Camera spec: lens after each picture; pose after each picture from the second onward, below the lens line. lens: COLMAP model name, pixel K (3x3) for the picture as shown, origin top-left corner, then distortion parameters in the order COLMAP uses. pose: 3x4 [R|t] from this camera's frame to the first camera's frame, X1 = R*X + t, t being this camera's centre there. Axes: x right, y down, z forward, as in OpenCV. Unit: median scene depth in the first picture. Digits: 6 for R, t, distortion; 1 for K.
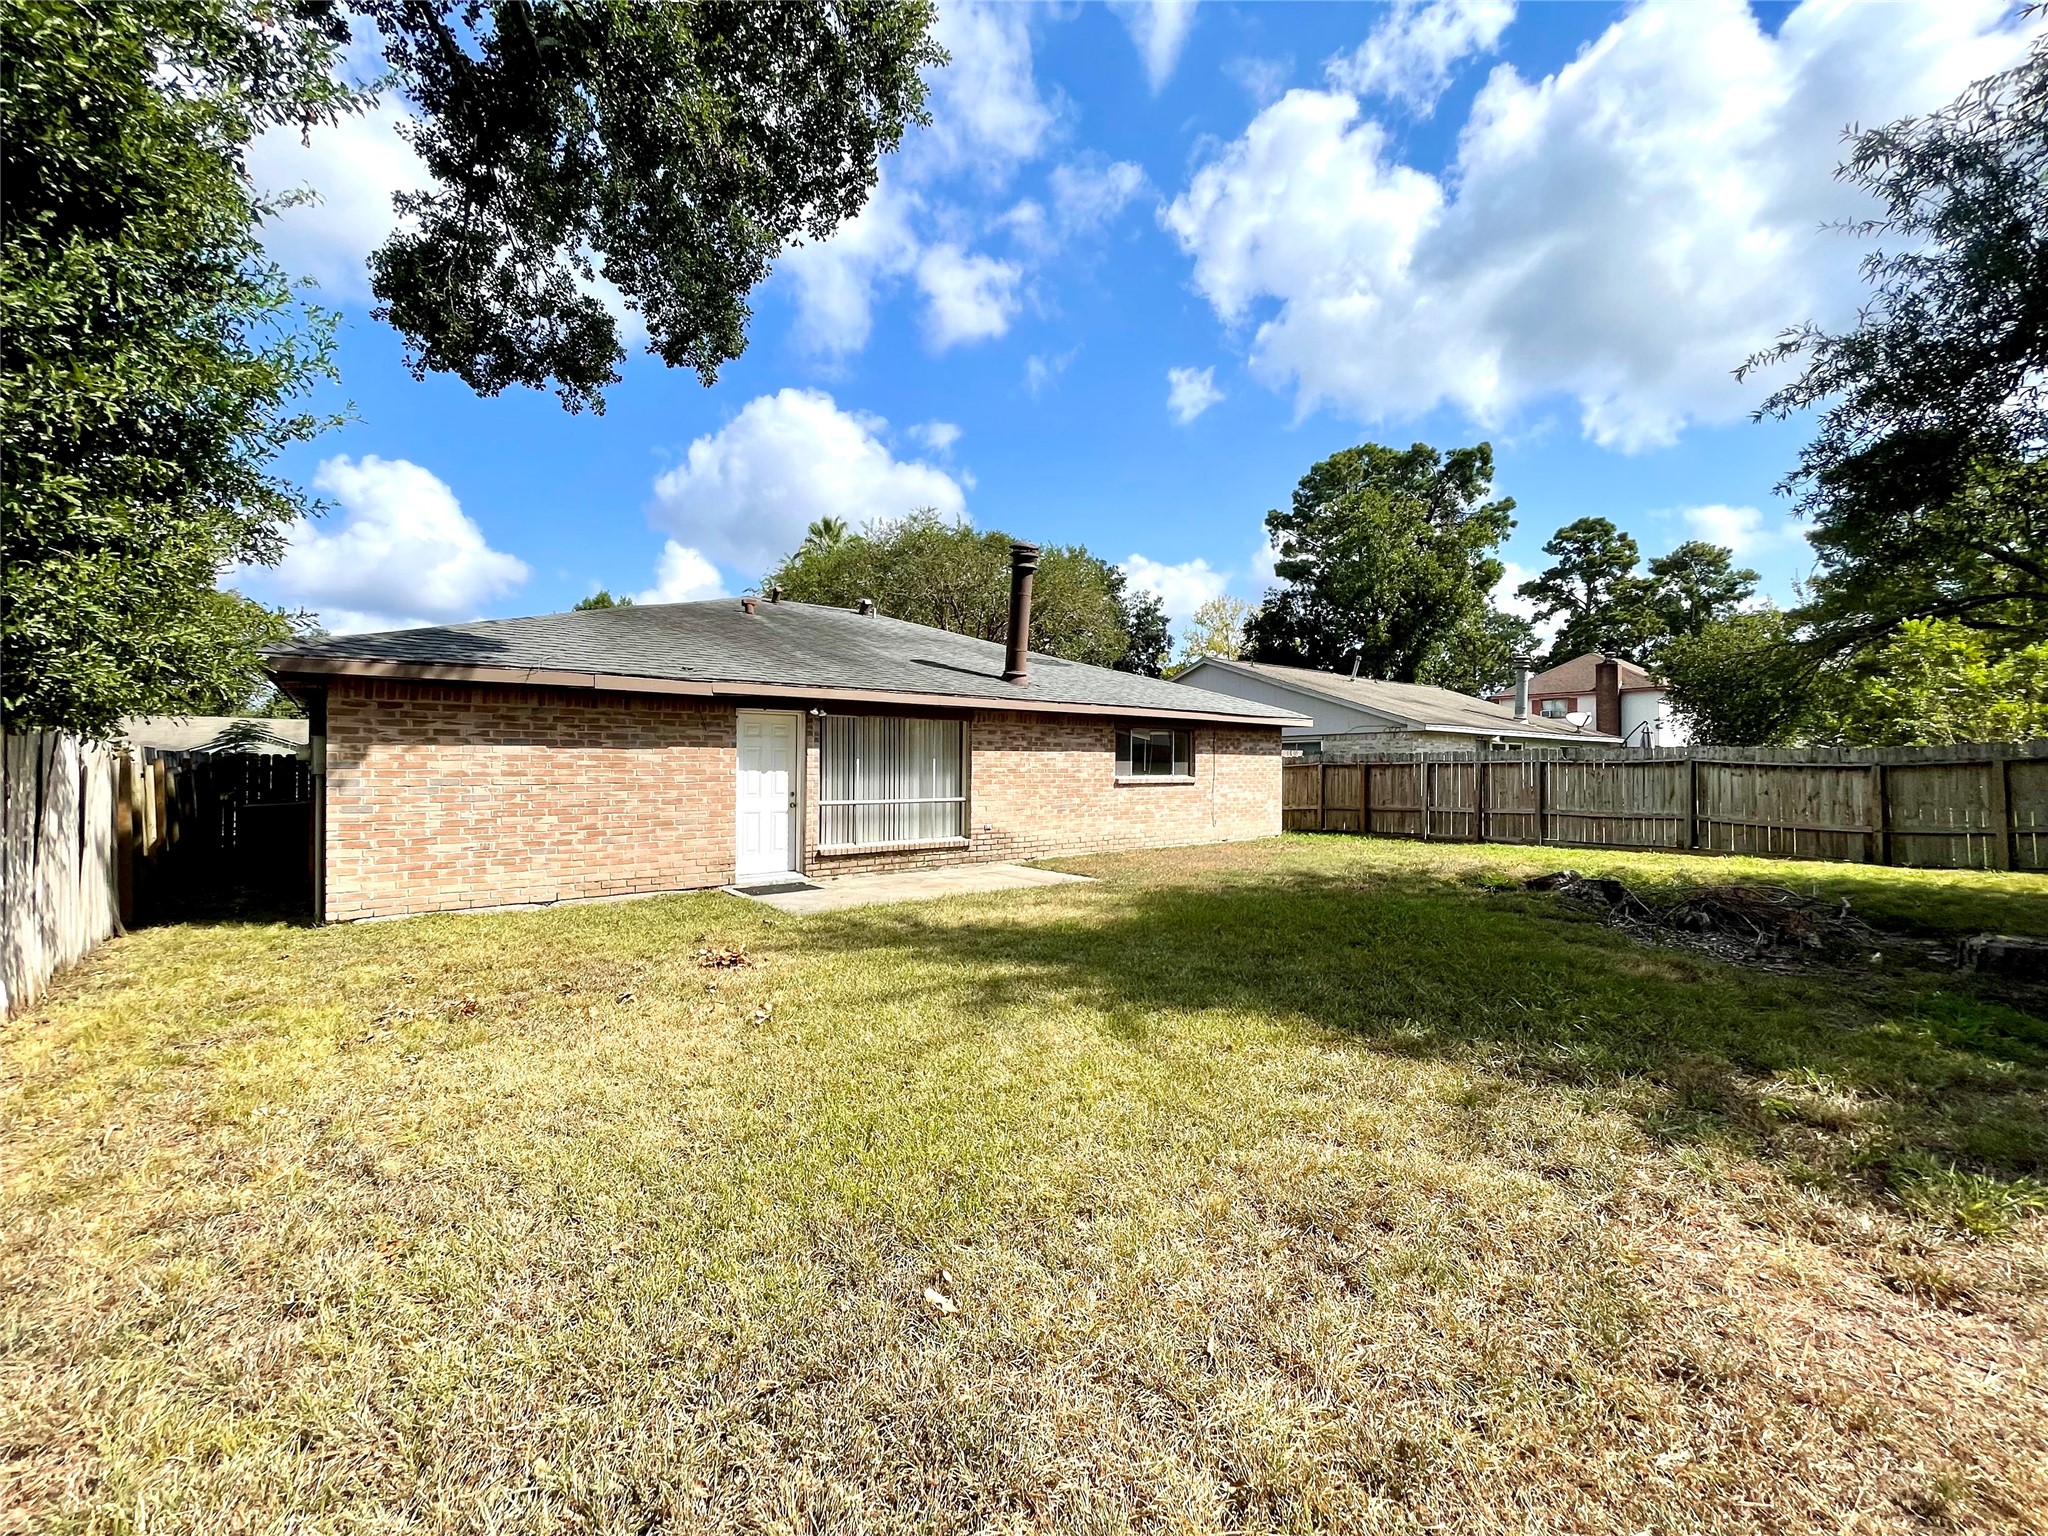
lens RADIAL K [[824.0, 0, 1015.5], [0, 824.0, 768.7], [0, 0, 1]] dist [-0.001088, 0.000055]
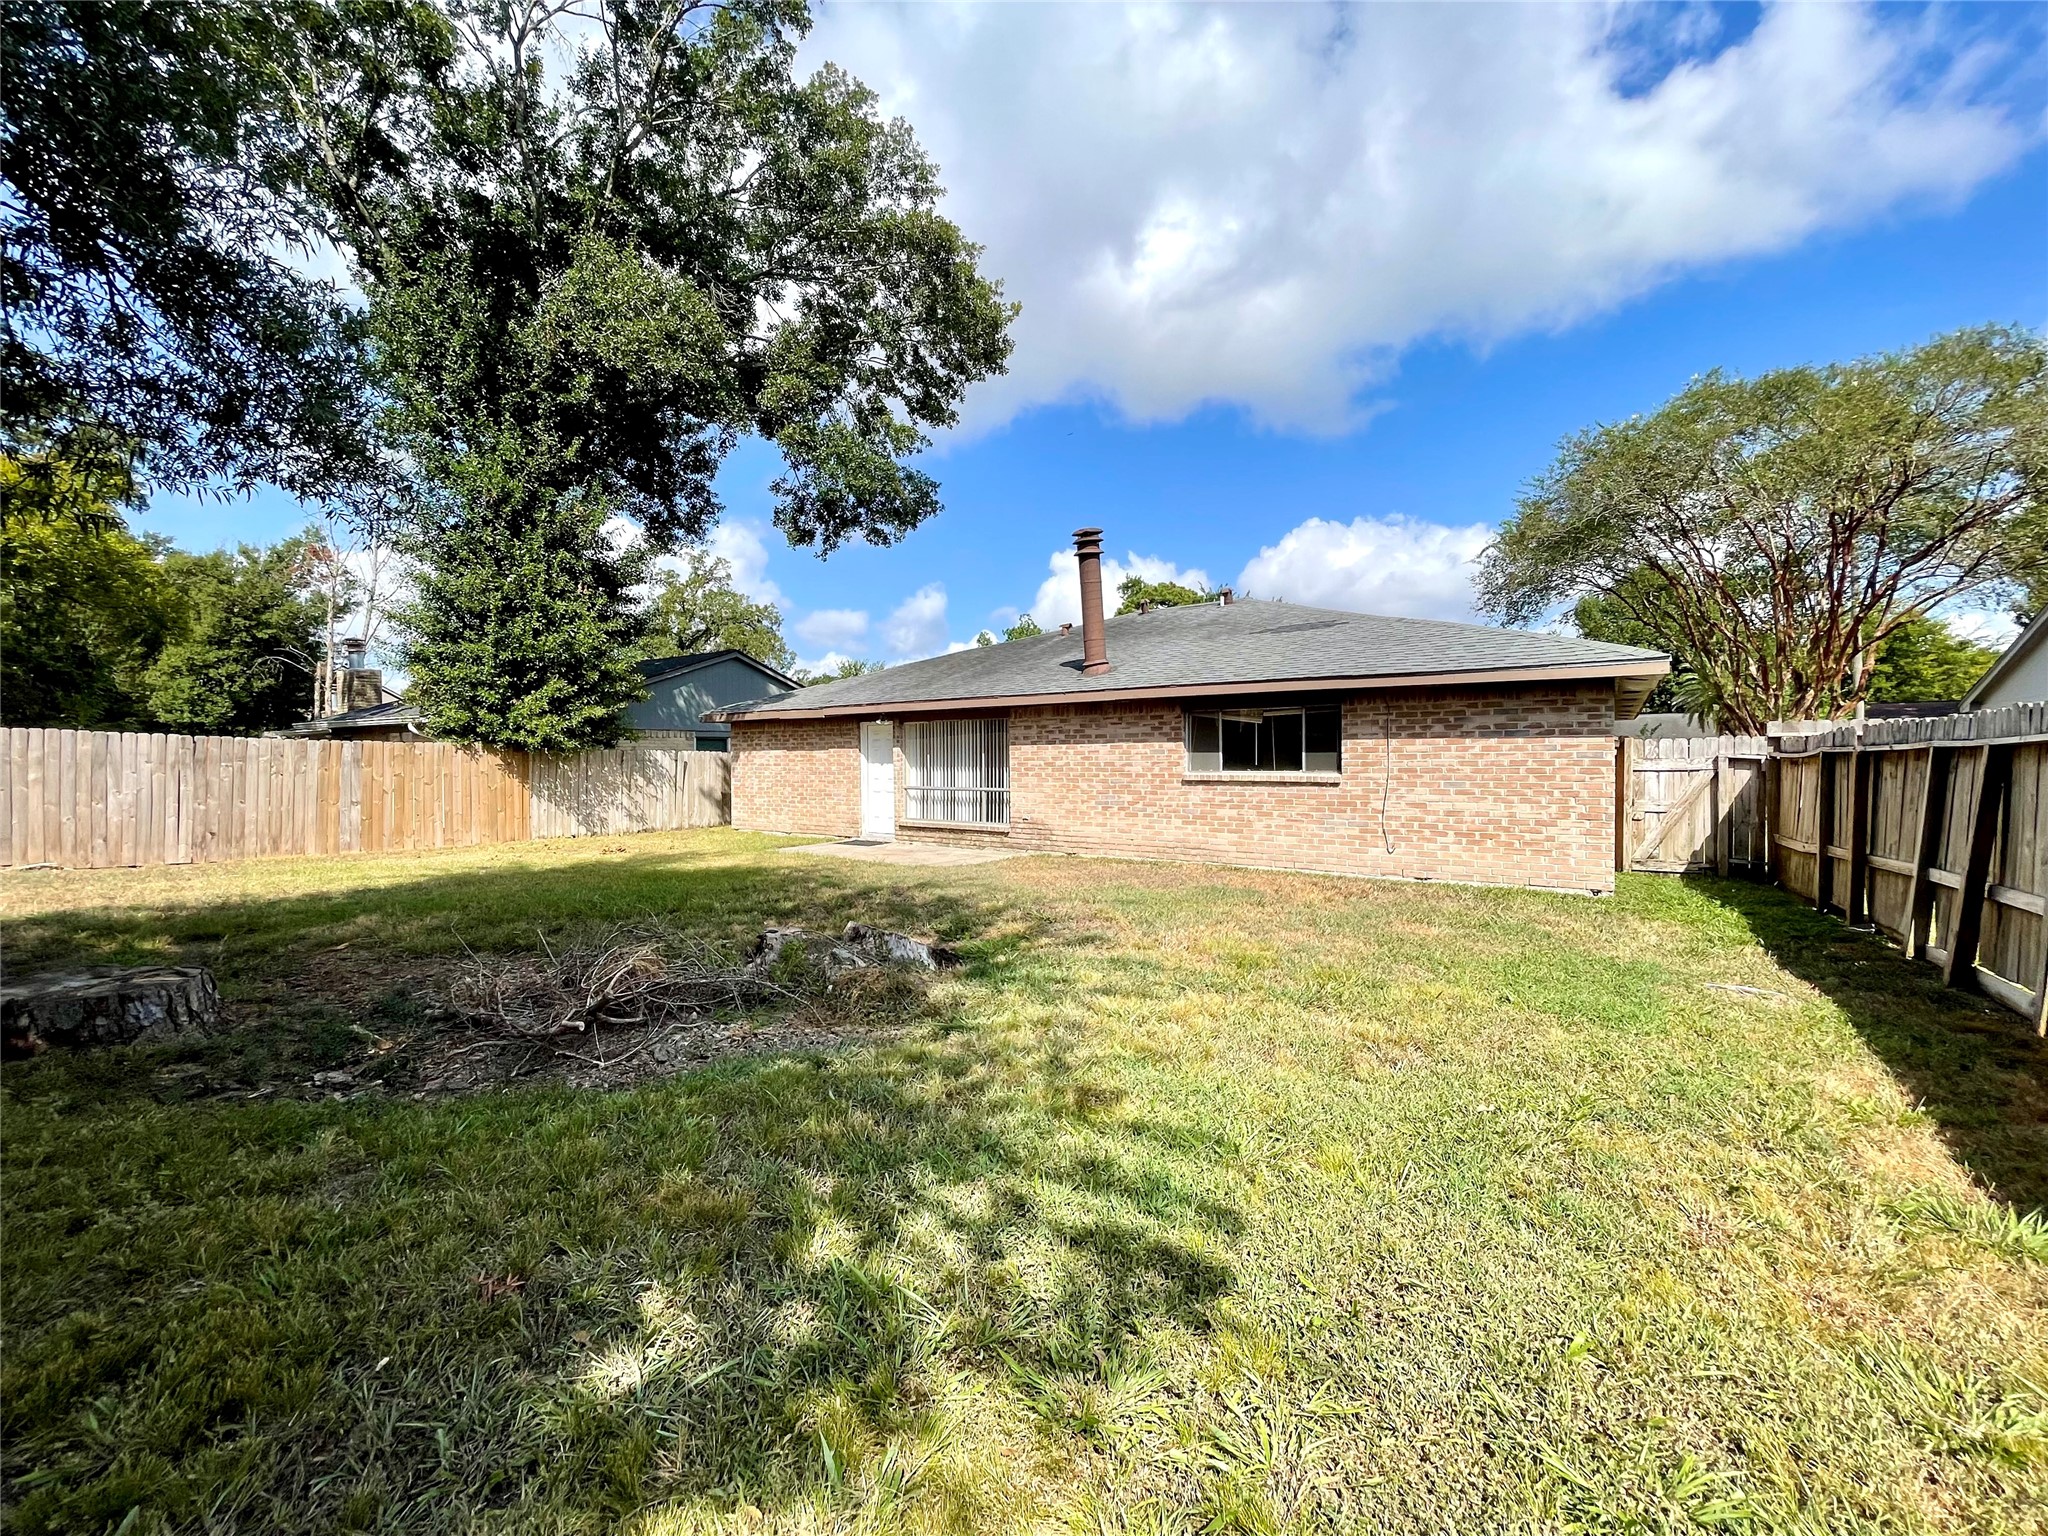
lens RADIAL K [[832.5, 0, 1019.4], [0, 832.5, 766.7], [0, 0, 1]] dist [0.002802, 0.000124]
pose [[0.272834, 0.006566, -0.962039, 0.925441], [0.001622, 0.999972, 0.007285, -0.001758], [0.962060, -0.003549, 0.272816, 0.651502]]
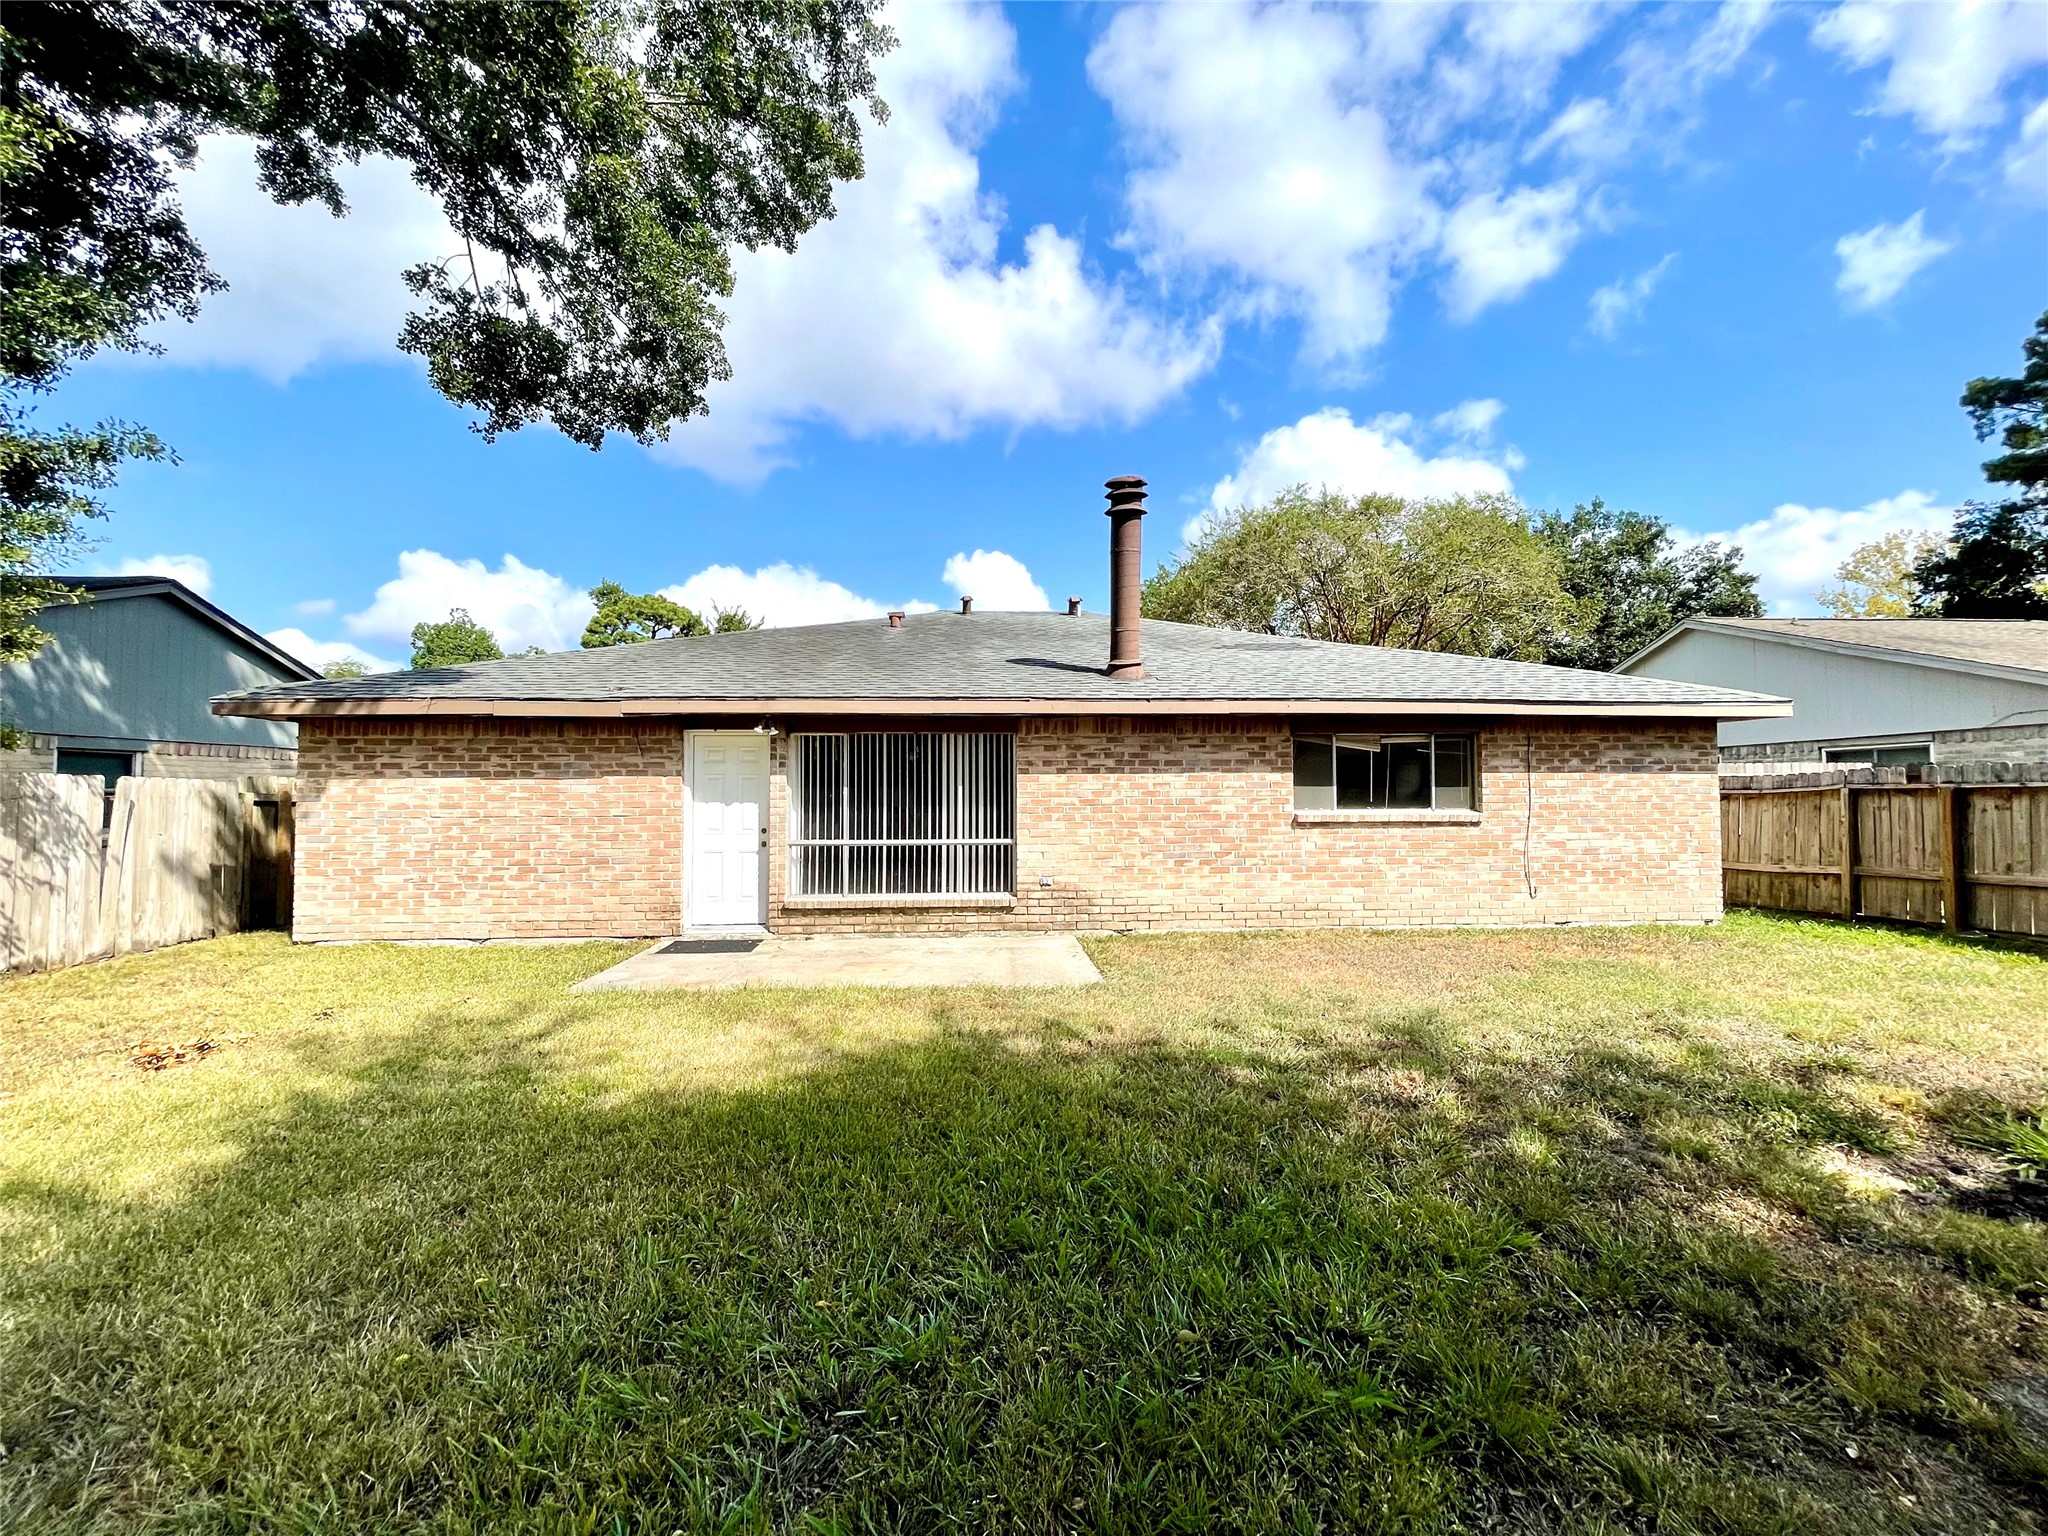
lens RADIAL K [[830.8, 0, 1024.1], [0, 830.8, 770.1], [0, 0, 1]] dist [-0.000087, -0.002629]
pose [[0.817859, -0.021254, -0.575026, 0.339501], [0.002922, 0.999458, -0.032785, -0.001633], [0.575411, 0.025133, 0.817478, 0.373433]]
